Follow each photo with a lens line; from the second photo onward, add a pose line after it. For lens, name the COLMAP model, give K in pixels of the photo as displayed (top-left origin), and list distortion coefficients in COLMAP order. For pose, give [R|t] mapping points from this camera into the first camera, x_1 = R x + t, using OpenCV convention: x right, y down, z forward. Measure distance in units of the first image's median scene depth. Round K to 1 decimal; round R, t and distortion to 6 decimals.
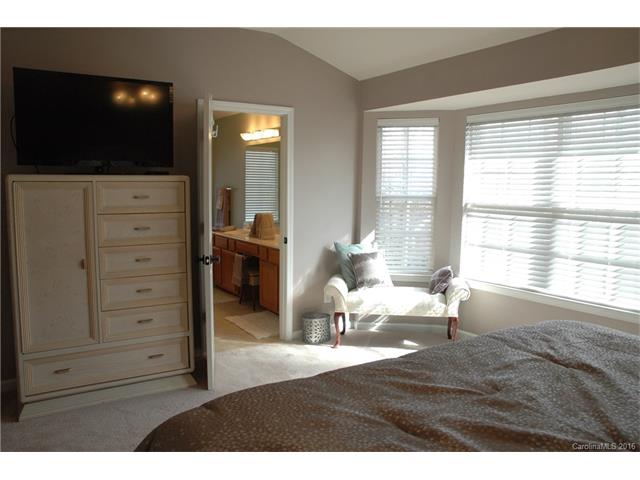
lens RADIAL K [[537.3, 0, 308.3], [0, 537.3, 240.1], [0, 0, 1]] dist [0.007988, 0.006936]
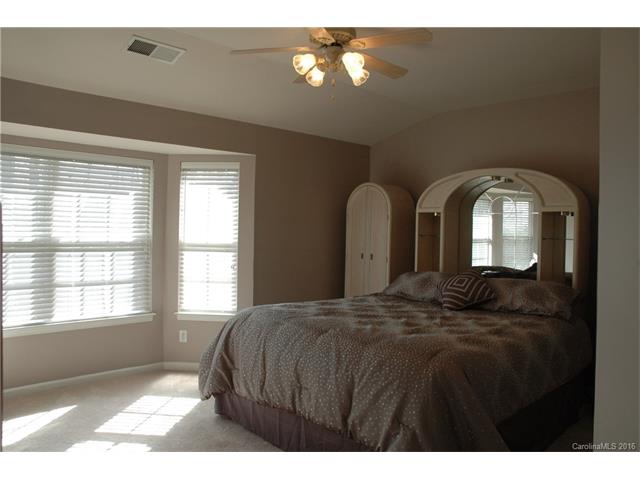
lens RADIAL K [[537.3, 0, 308.3], [0, 537.3, 240.1], [0, 0, 1]] dist [0.007988, 0.006936]
pose [[-0.204871, -0.019406, 0.978597, -0.737402], [0.093364, 0.994857, 0.039275, -0.060954], [-0.974326, 0.099412, -0.202005, 0.740399]]
